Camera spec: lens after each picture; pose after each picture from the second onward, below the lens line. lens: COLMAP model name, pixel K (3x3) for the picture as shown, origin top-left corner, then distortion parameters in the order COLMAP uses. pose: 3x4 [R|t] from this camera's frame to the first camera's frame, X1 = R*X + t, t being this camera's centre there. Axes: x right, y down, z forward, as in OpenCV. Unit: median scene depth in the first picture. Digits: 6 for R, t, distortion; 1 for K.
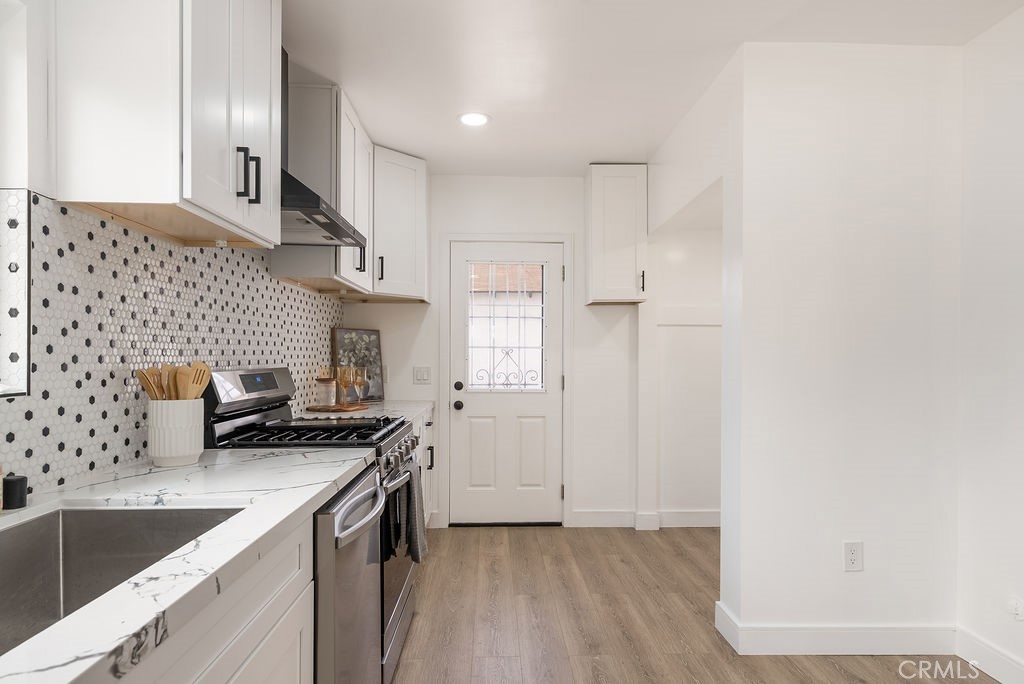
lens RADIAL K [[592.4, 0, 509.5], [0, 592.4, 360.1], [0, 0, 1]] dist [0.001410, 0.000603]
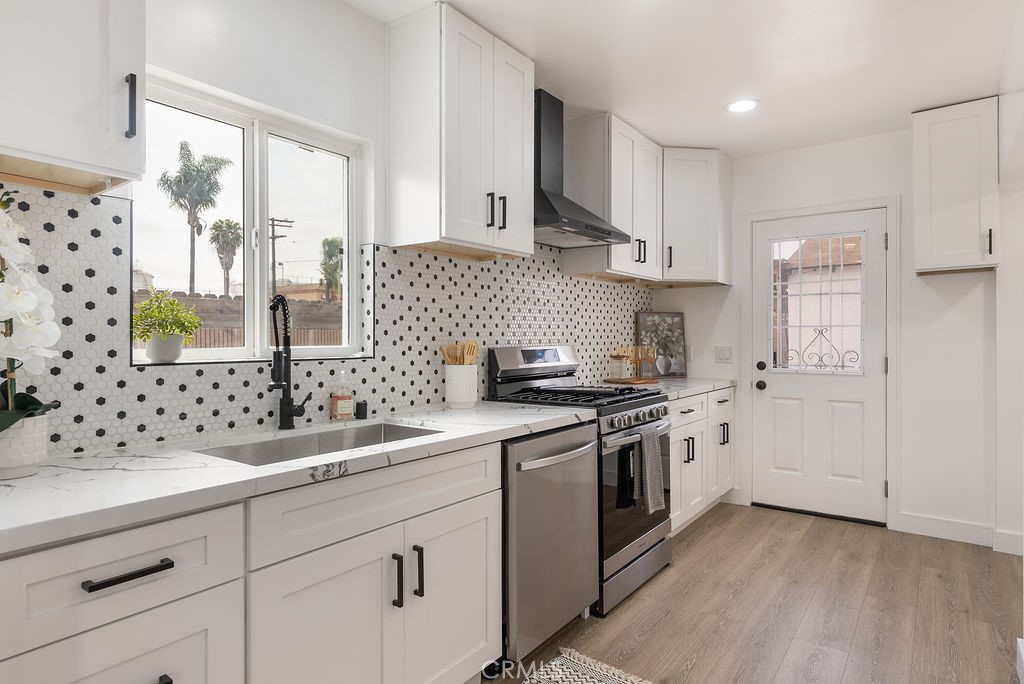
lens RADIAL K [[598.8, 0, 512.0], [0, 598.8, 342.0], [0, 0, 1]] dist [-0.001660, -0.000404]
pose [[0.768875, -0.000432, -0.639399, 0.338924], [0.000224, 1.000000, -0.000406, 0.005342], [0.639399, 0.000169, 0.768875, -0.062265]]
